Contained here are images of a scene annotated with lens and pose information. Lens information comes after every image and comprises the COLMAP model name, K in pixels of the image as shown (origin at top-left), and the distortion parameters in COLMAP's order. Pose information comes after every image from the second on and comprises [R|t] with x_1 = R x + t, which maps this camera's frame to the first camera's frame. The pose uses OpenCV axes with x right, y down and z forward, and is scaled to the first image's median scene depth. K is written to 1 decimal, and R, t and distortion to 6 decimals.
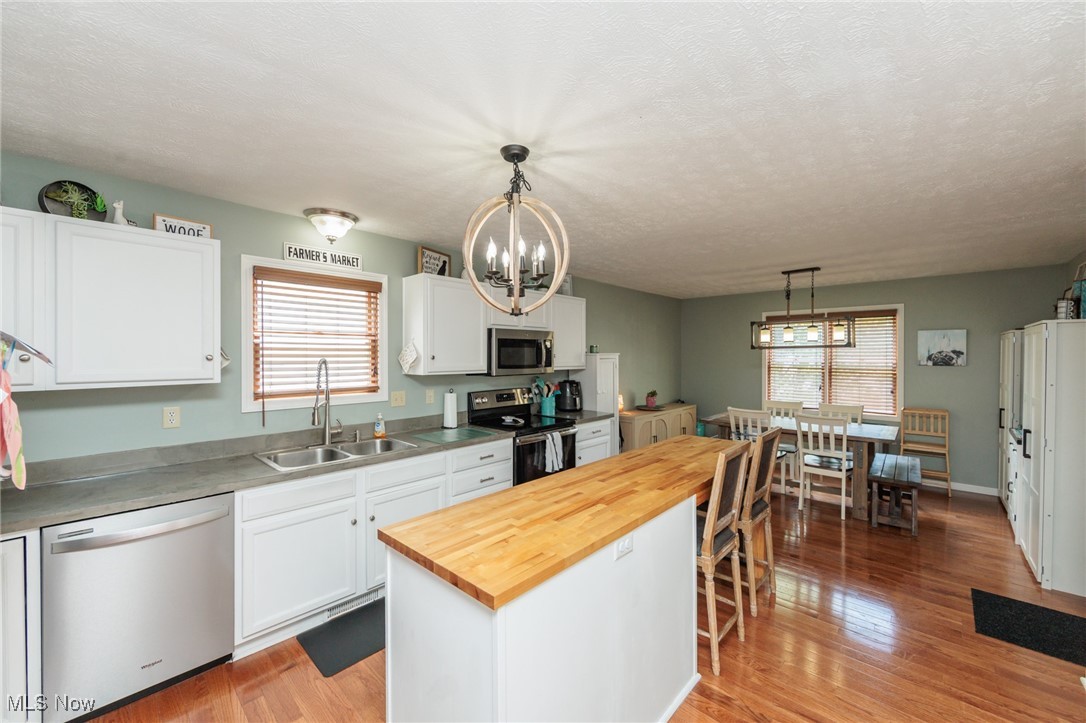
lens RADIAL K [[424.0, 0, 545.7], [0, 424.0, 357.3], [0, 0, 1]] dist [-0.000647, -0.001020]
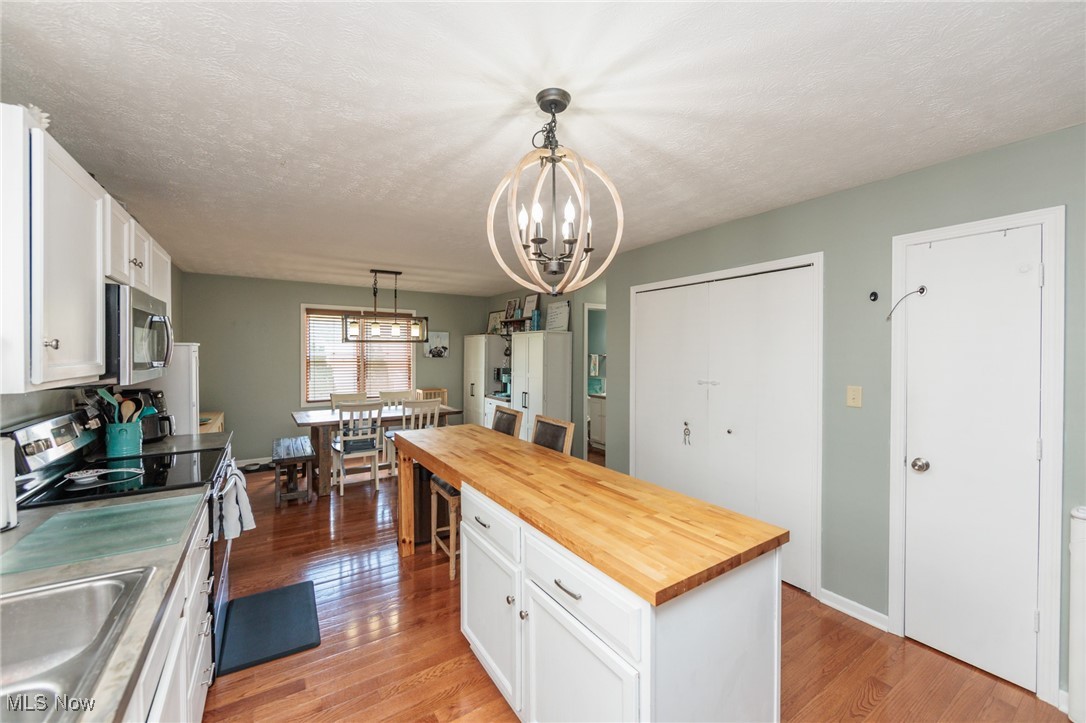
lens RADIAL K [[424.0, 0, 542.4], [0, 424.0, 357.2], [0, 0, 1]] dist [-0.000647, -0.001020]
pose [[0.242776, -0.009885, 0.970032, -0.461029], [0.000751, 0.999950, 0.010002, 0.007559], [-0.970082, -0.001700, 0.242771, 0.423190]]
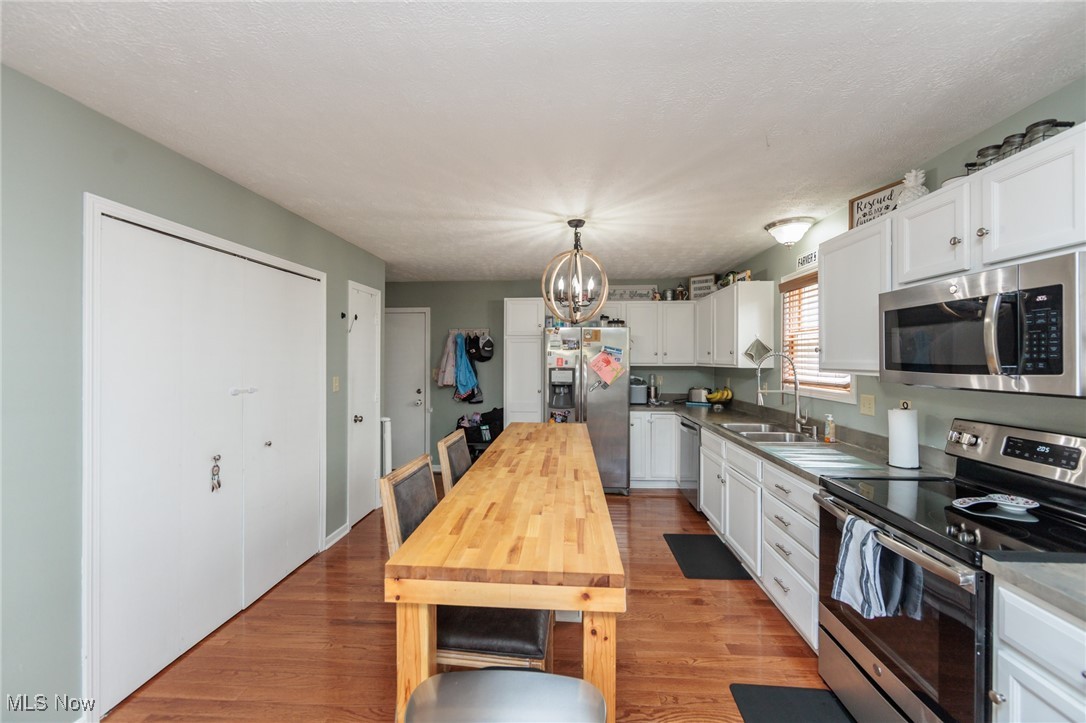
lens RADIAL K [[424.0, 0, 544.5], [0, 424.0, 358.7], [0, 0, 1]] dist [-0.000647, -0.001020]
pose [[-0.773098, 0.000078, -0.634287, 0.535996], [-0.004652, 0.999972, 0.005792, 0.012421], [0.634270, 0.007428, -0.773076, 1.121118]]
